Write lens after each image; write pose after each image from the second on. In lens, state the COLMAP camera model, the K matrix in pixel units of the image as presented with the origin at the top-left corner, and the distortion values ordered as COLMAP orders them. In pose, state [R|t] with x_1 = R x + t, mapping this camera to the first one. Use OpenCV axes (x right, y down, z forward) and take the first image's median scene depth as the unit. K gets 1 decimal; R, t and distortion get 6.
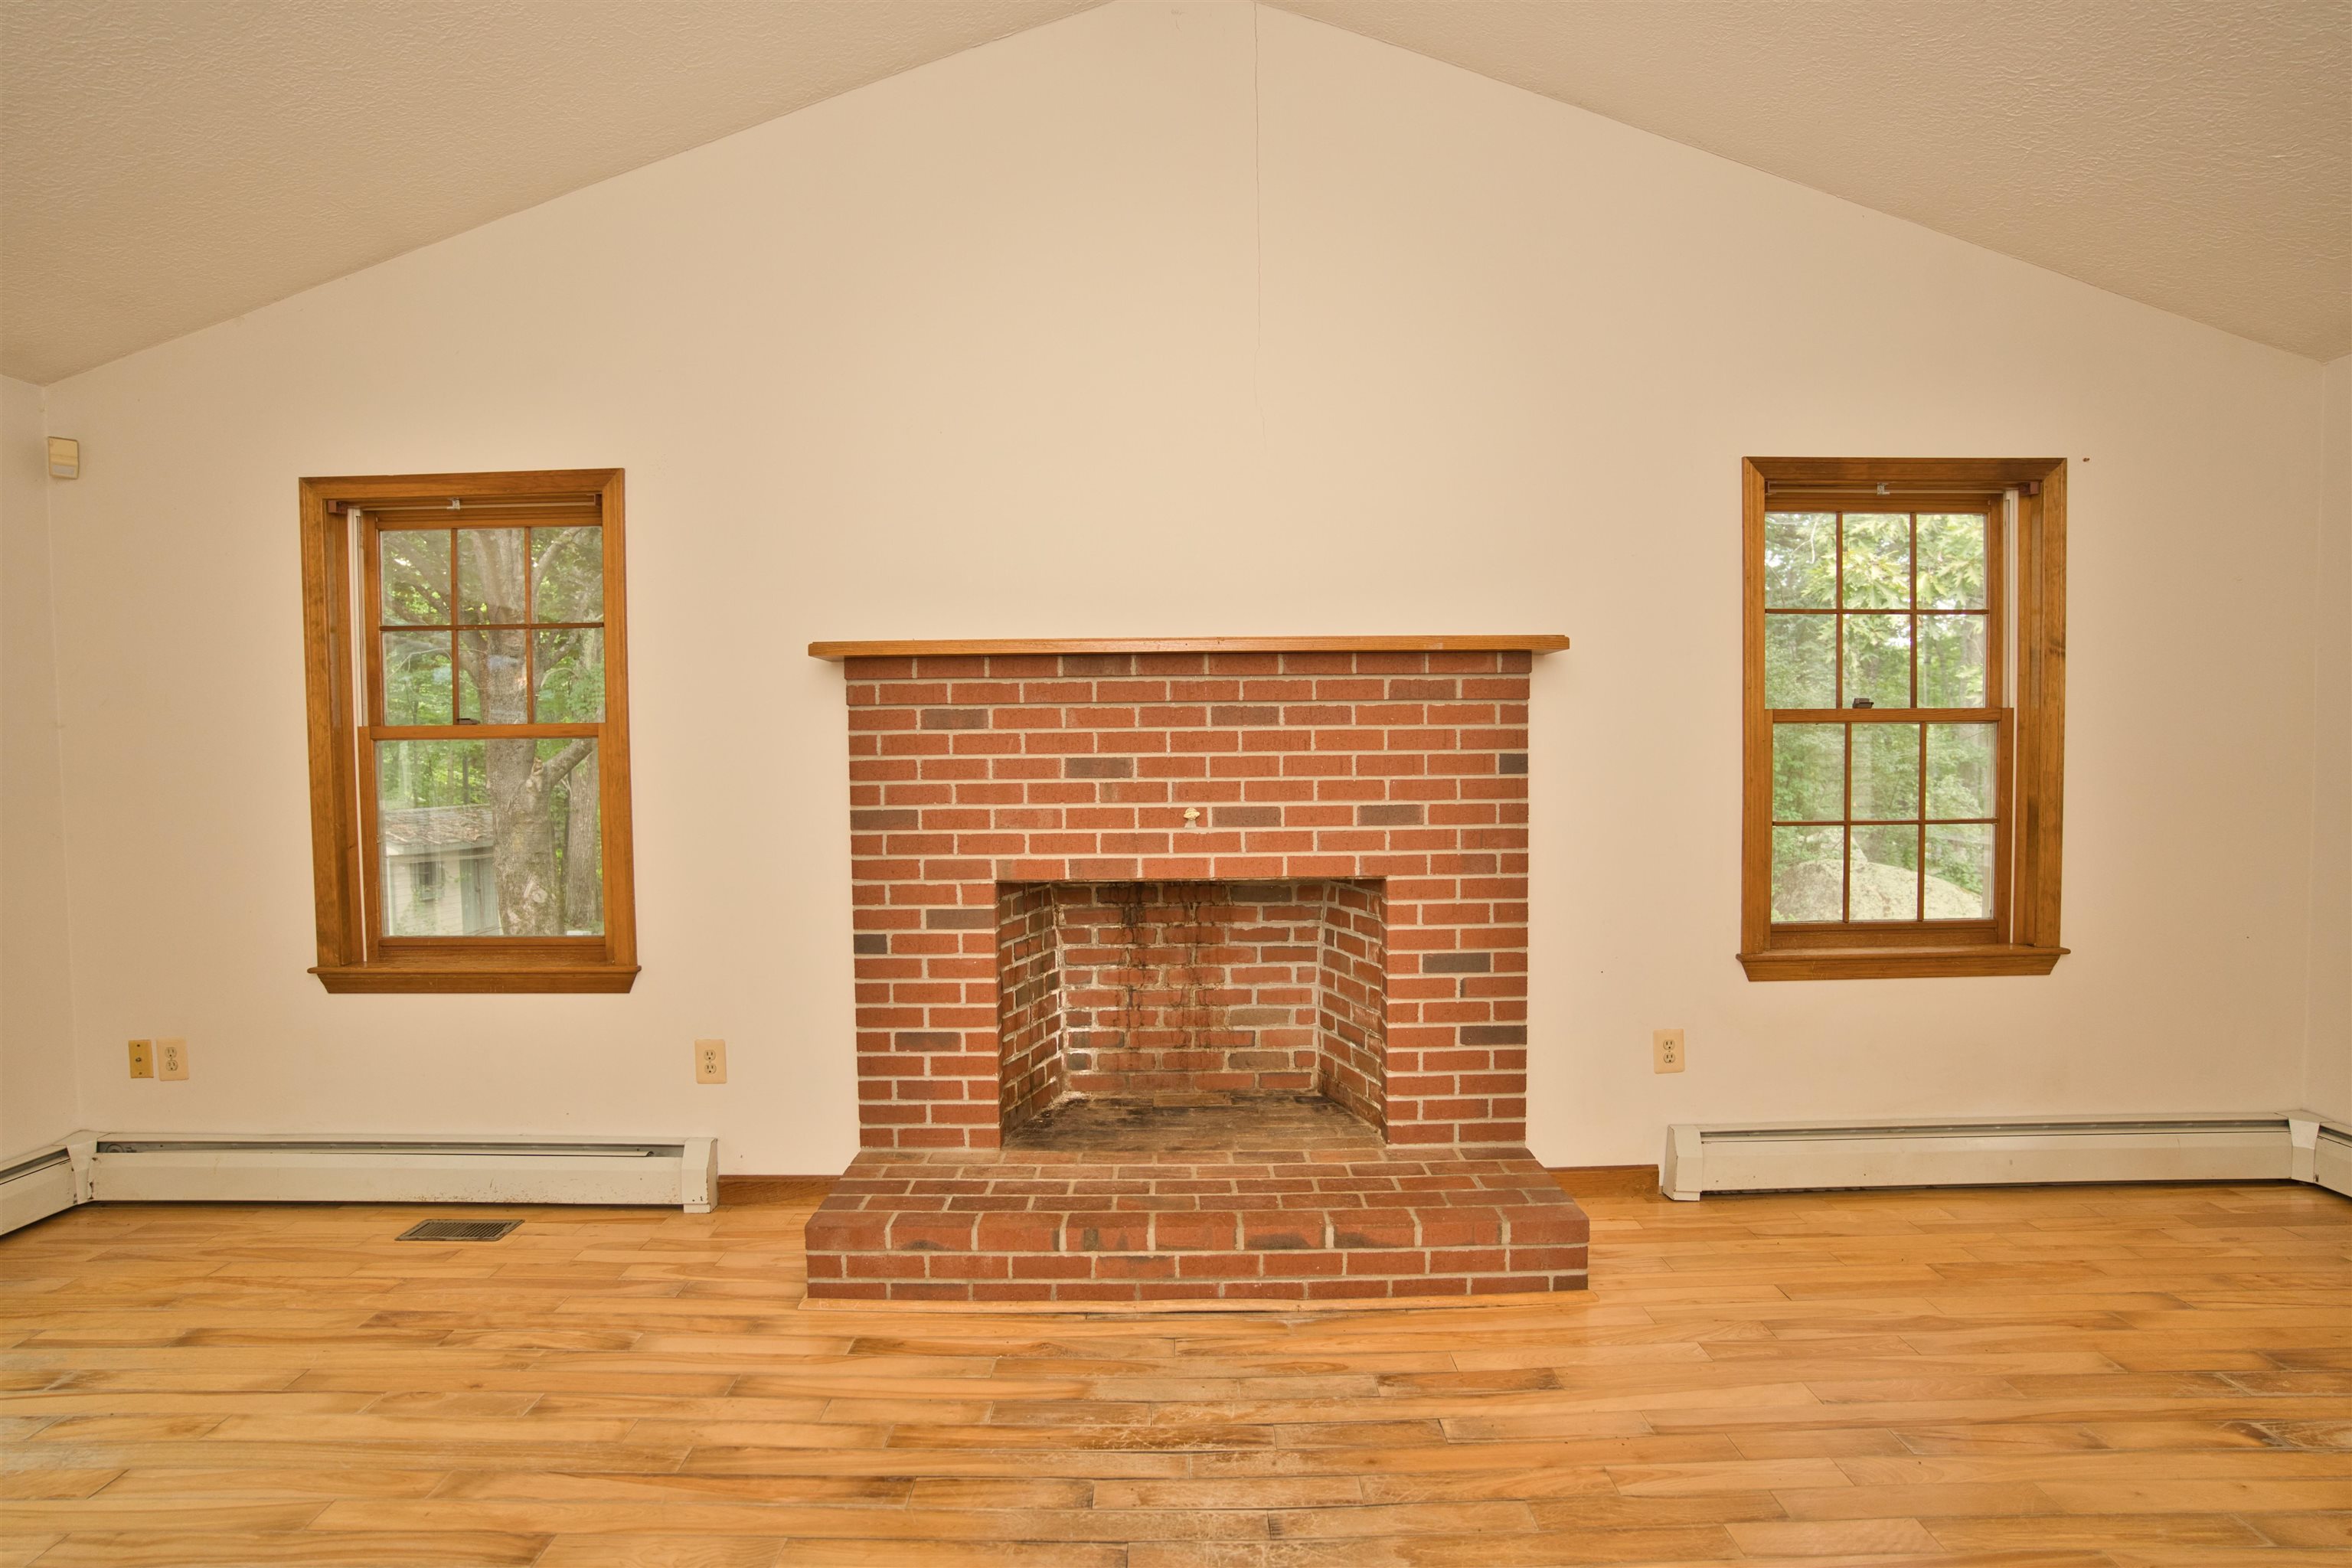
lens RADIAL K [[1144.5, 0, 1174.2], [0, 1144.5, 788.0], [0, 0, 1]] dist [-0.079447, 0.036270]
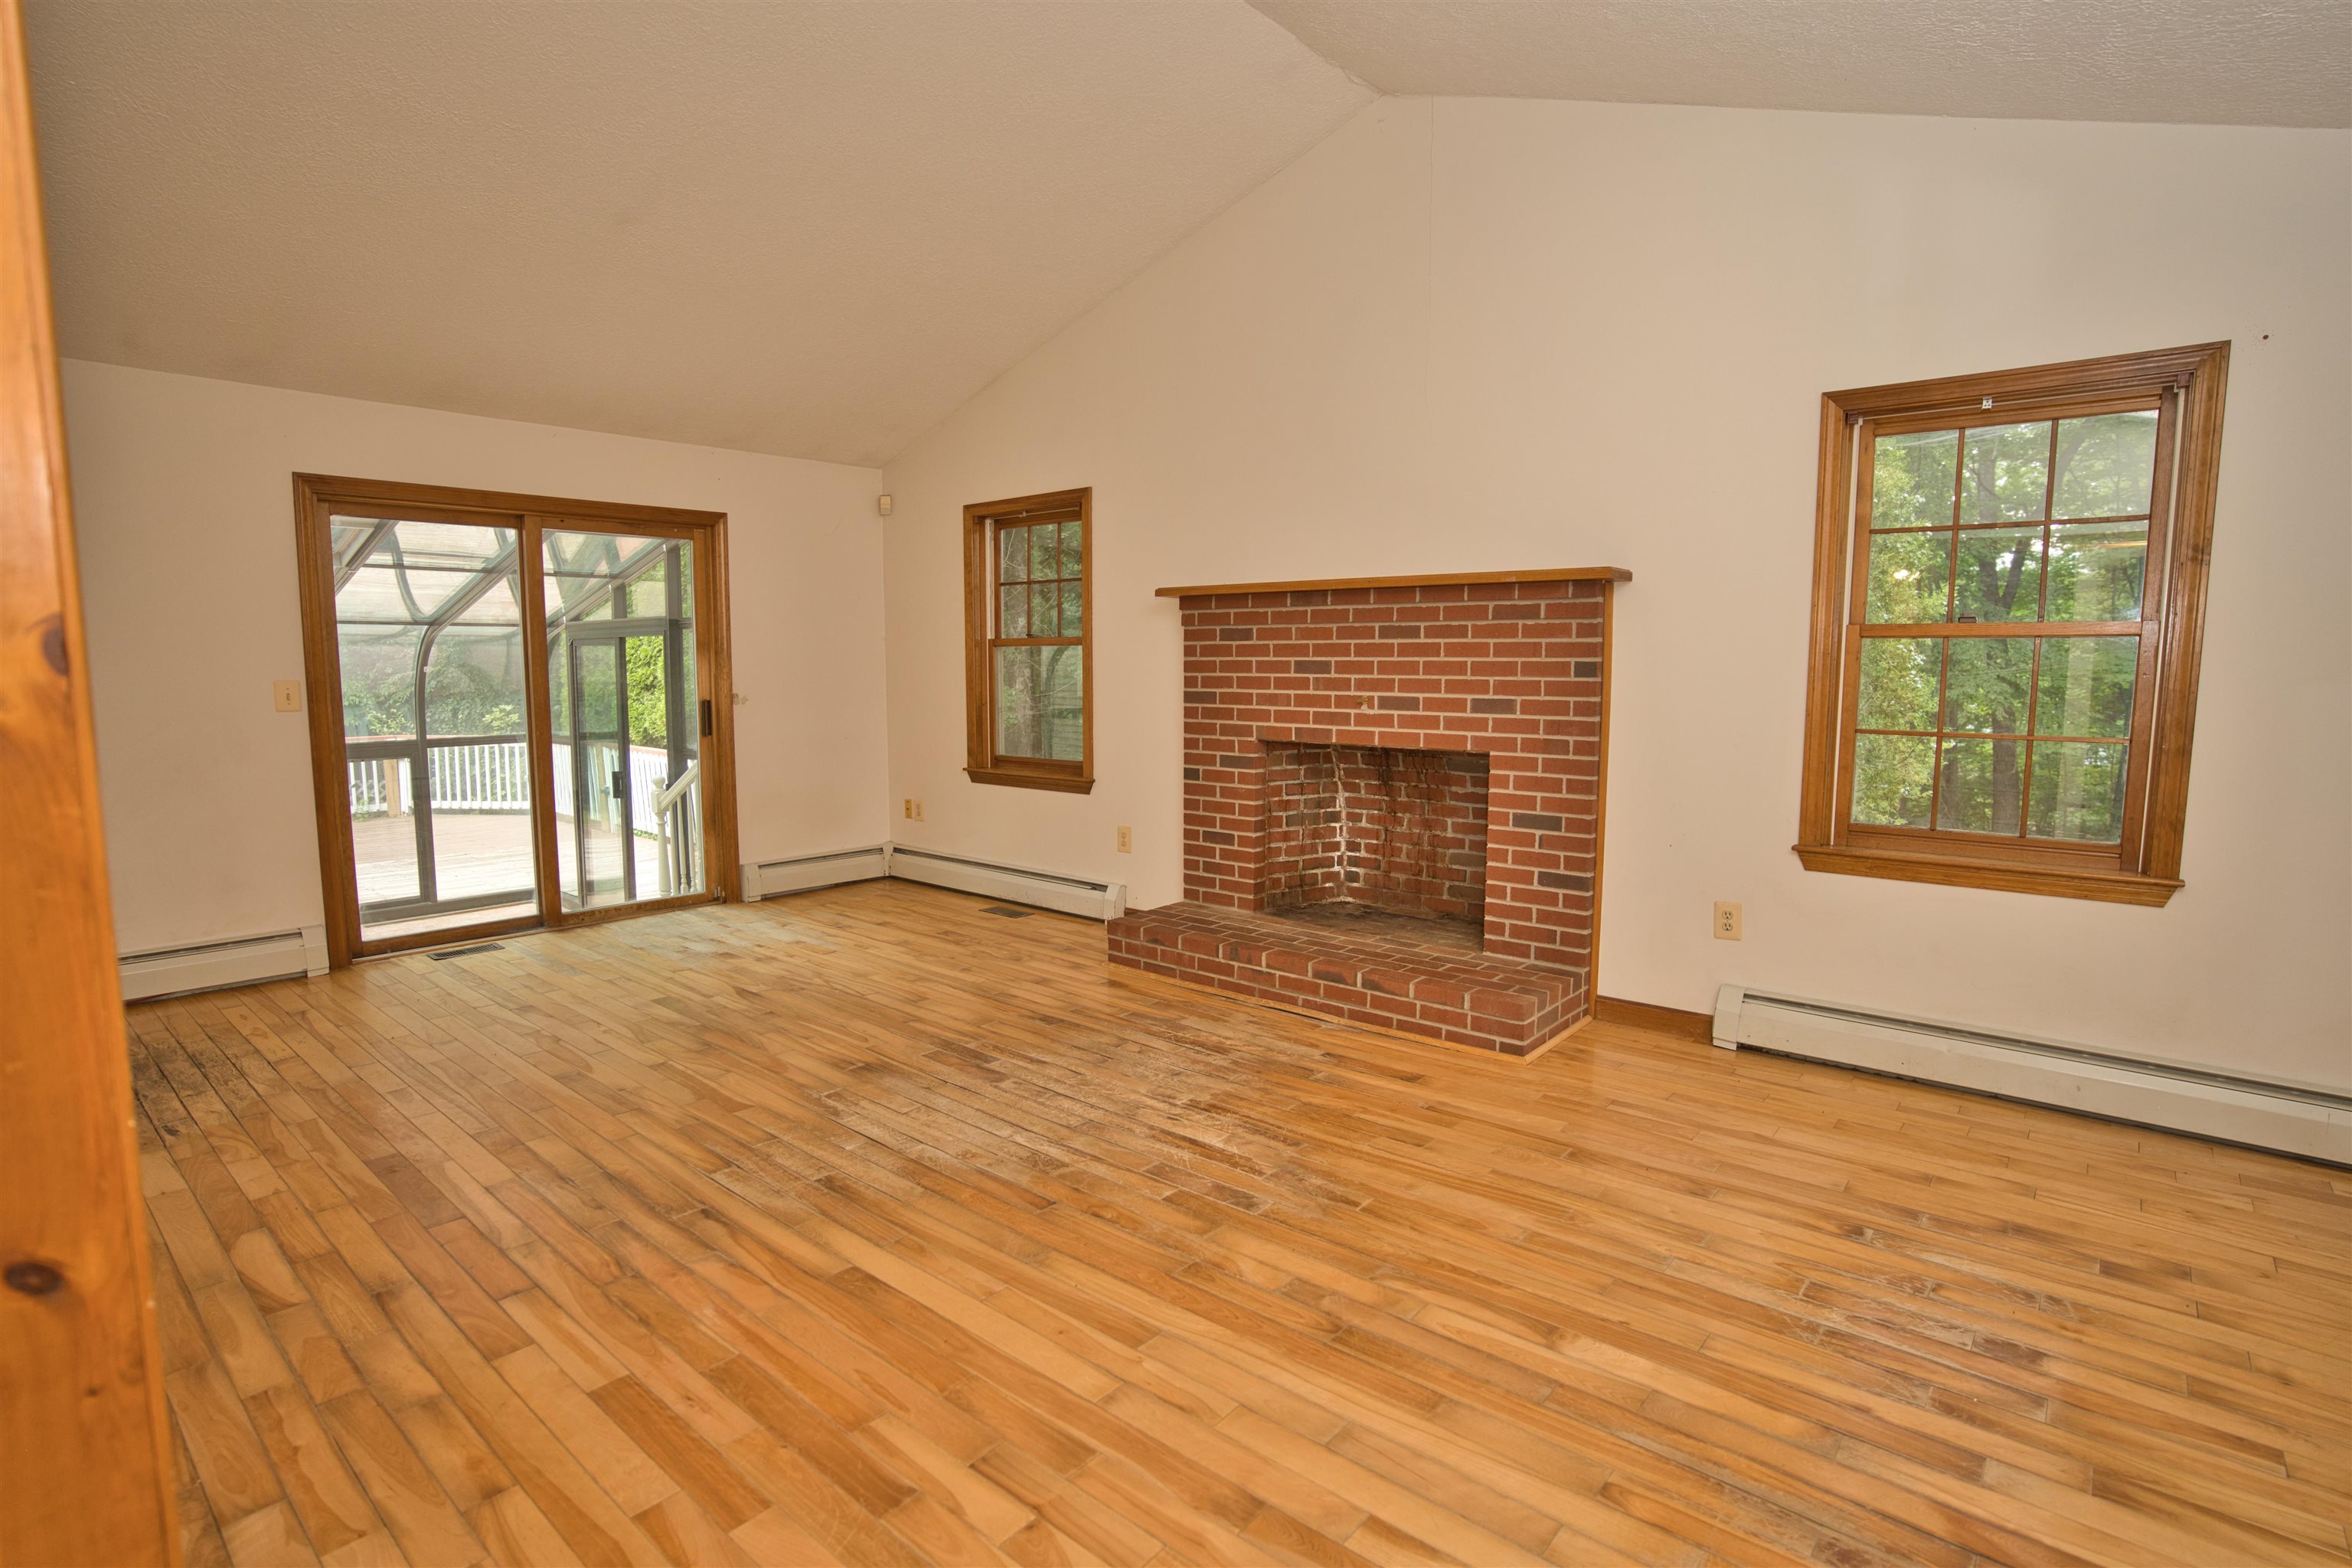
lens RADIAL K [[1144.5, 0, 1174.2], [0, 1144.5, 788.0], [0, 0, 1]] dist [-0.079447, 0.036270]
pose [[0.761259, 0.082434, -0.643186, 0.768153], [-0.031086, 0.995386, 0.090781, 0.009881], [0.647702, -0.049114, 0.760309, -0.258457]]
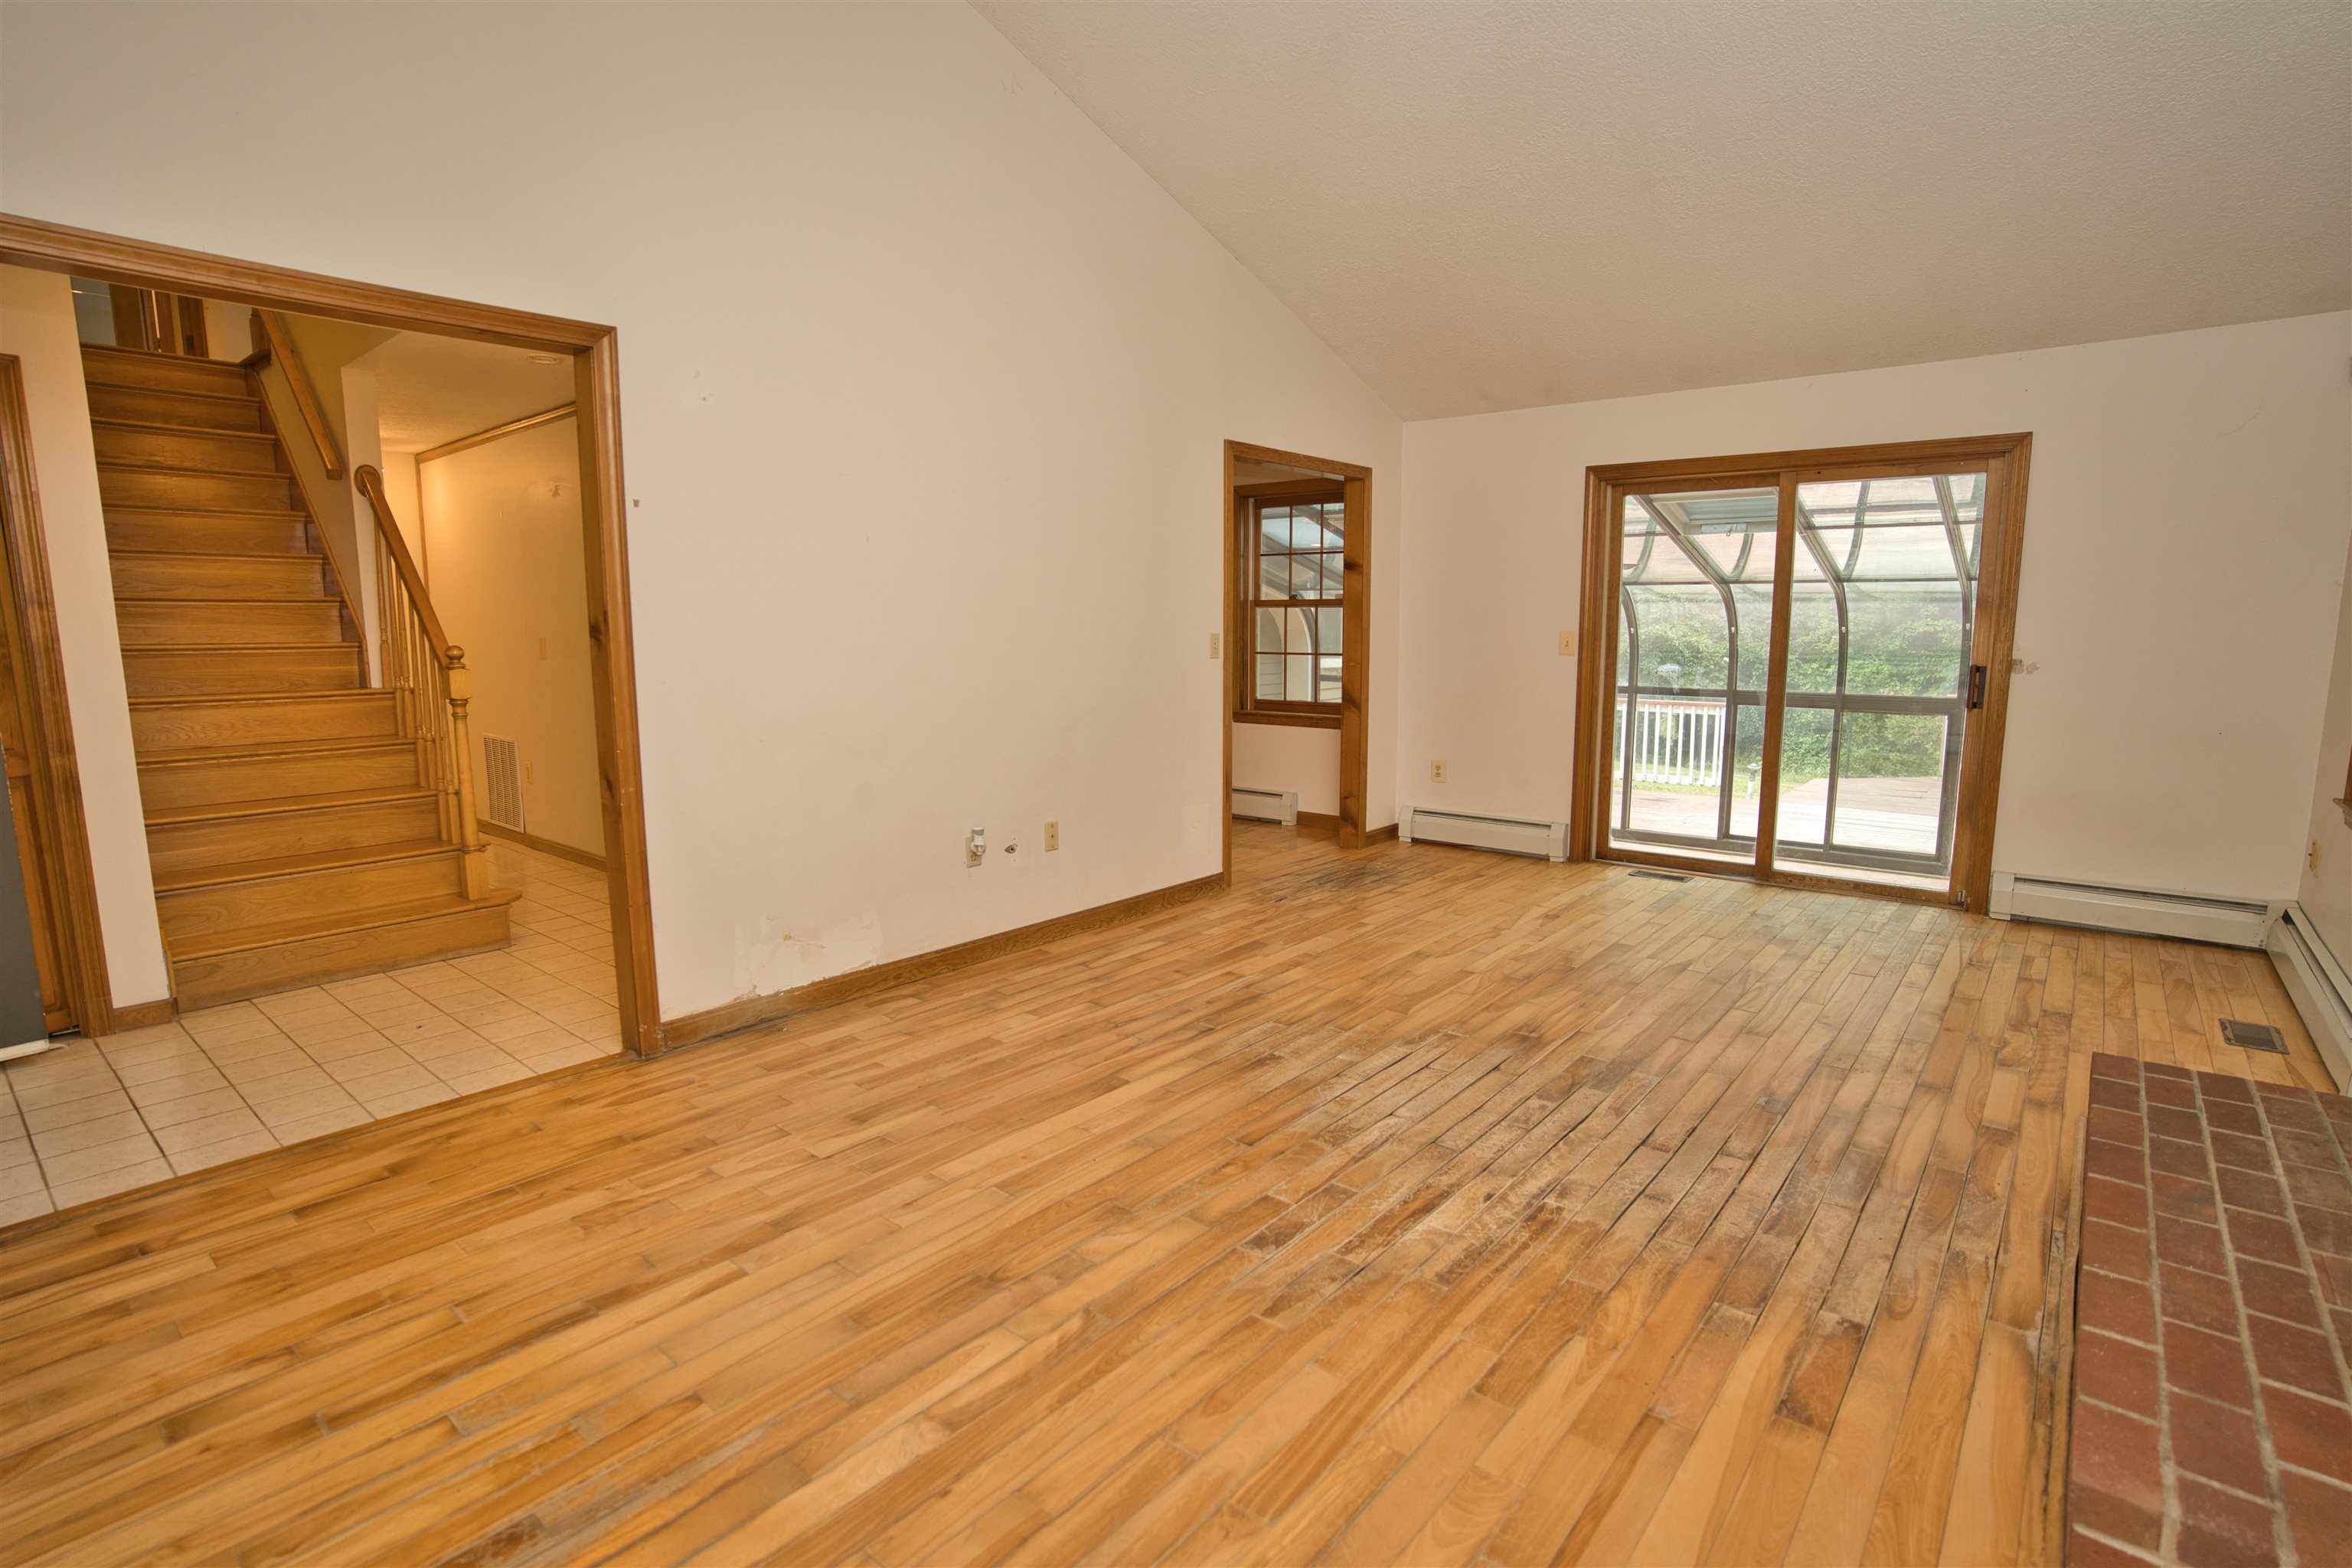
lens RADIAL K [[1144.5, 0, 1174.2], [0, 1144.5, 788.0], [0, 0, 1]] dist [-0.079447, 0.036270]
pose [[-0.639514, 0.124515, -0.758629, 0.850469], [-0.013612, 0.984808, 0.173113, -0.024125], [0.768659, 0.121034, -0.628103, 0.811042]]
